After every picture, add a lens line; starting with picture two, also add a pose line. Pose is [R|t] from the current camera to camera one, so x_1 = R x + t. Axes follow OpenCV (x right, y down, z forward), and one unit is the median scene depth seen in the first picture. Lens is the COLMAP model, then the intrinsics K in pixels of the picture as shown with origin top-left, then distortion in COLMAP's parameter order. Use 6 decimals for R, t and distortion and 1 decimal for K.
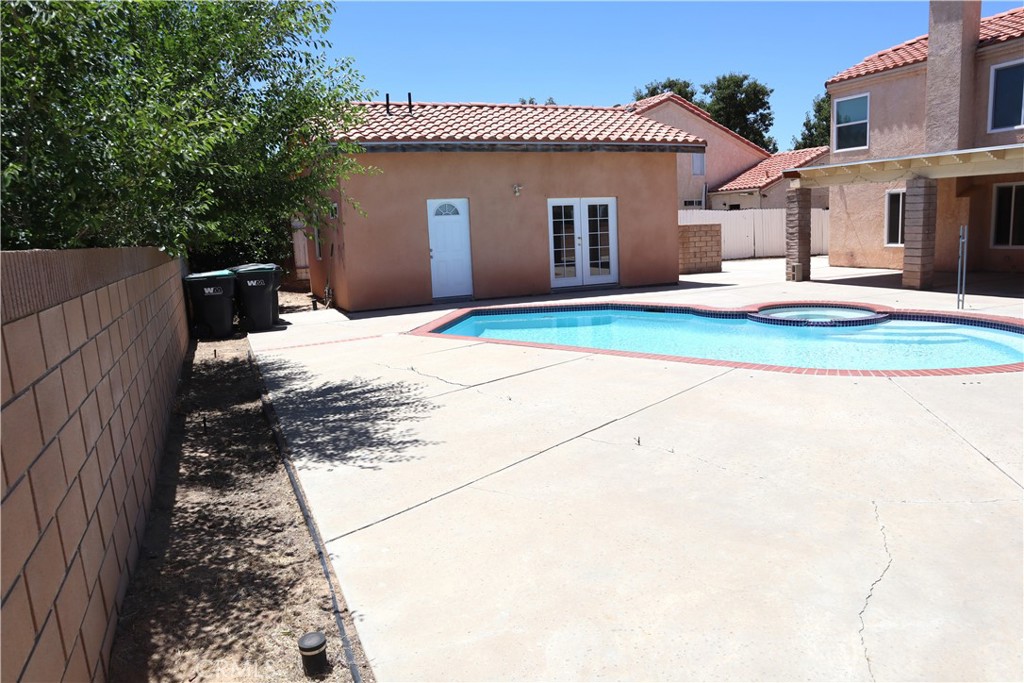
lens RADIAL K [[708.1, 0, 511.9], [0, 708.1, 347.7], [0, 0, 1]] dist [-0.131543, 0.077088]
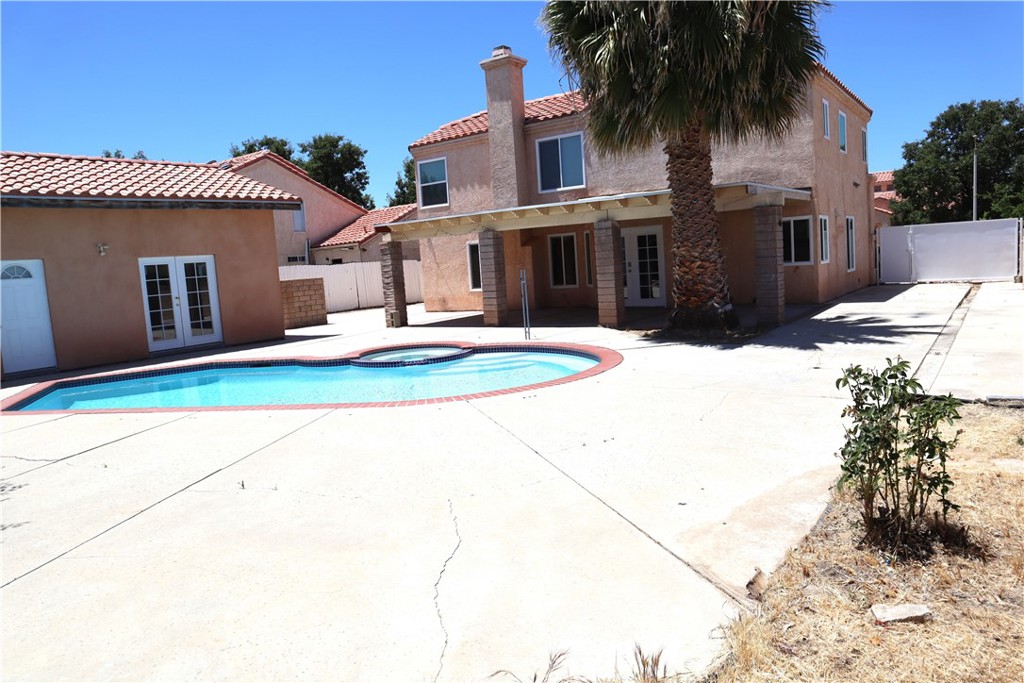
lens RADIAL K [[708.1, 0, 511.9], [0, 708.1, 347.7], [0, 0, 1]] dist [-0.131543, 0.077088]
pose [[0.857421, -0.073773, 0.509301, 0.004411], [0.113372, 0.992435, -0.047109, 0.006985], [-0.501973, 0.098132, 0.859298, -0.026113]]
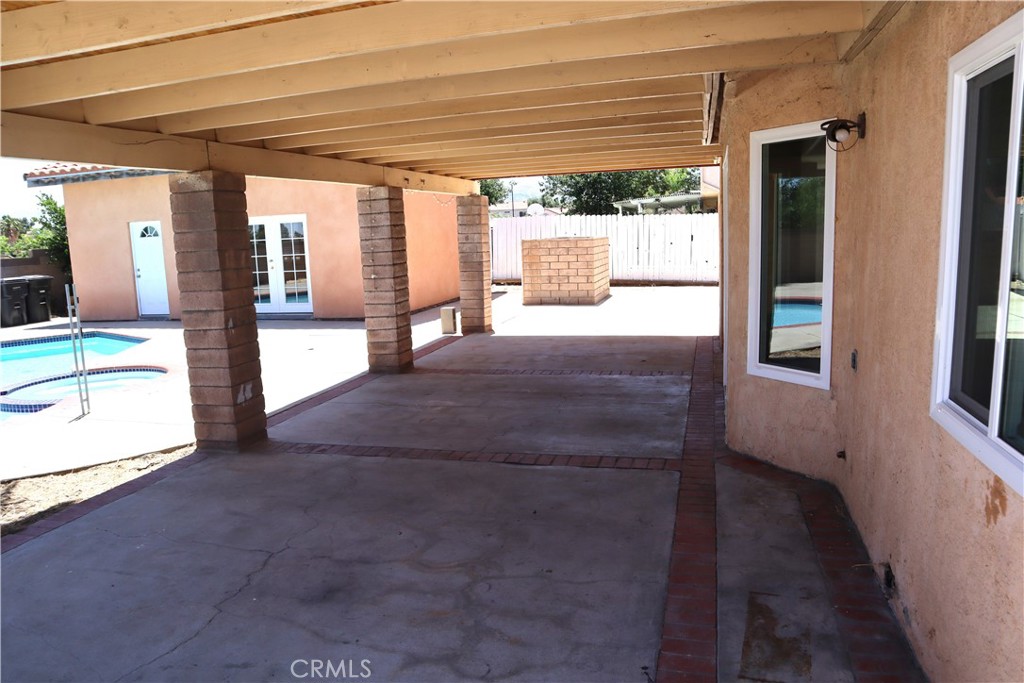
lens RADIAL K [[708.1, 0, 511.9], [0, 708.1, 347.7], [0, 0, 1]] dist [-0.131543, 0.077088]
pose [[0.782453, 0.117743, -0.611476, 0.870631], [-0.102327, 0.992924, 0.060253, -0.126998], [0.614244, 0.015425, 0.788965, 0.476630]]
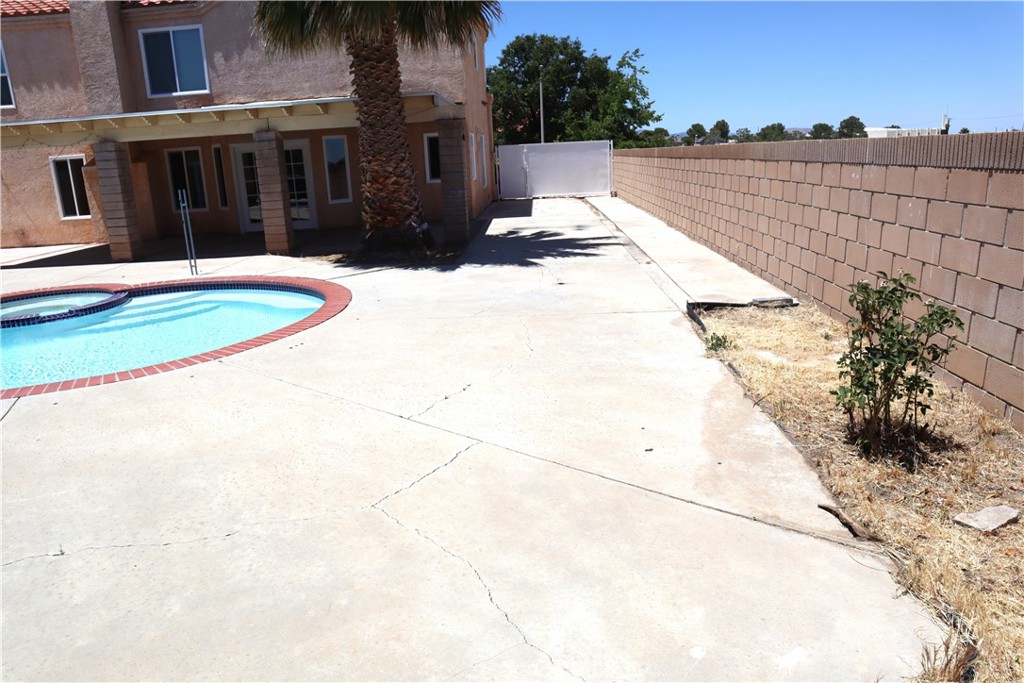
lens RADIAL K [[708.1, 0, 511.9], [0, 708.1, 347.7], [0, 0, 1]] dist [-0.131543, 0.077088]
pose [[0.420988, -0.214128, 0.881430, -0.025790], [0.177967, 0.972349, 0.151215, -0.013960], [-0.889436, 0.093206, 0.447455, 0.091809]]
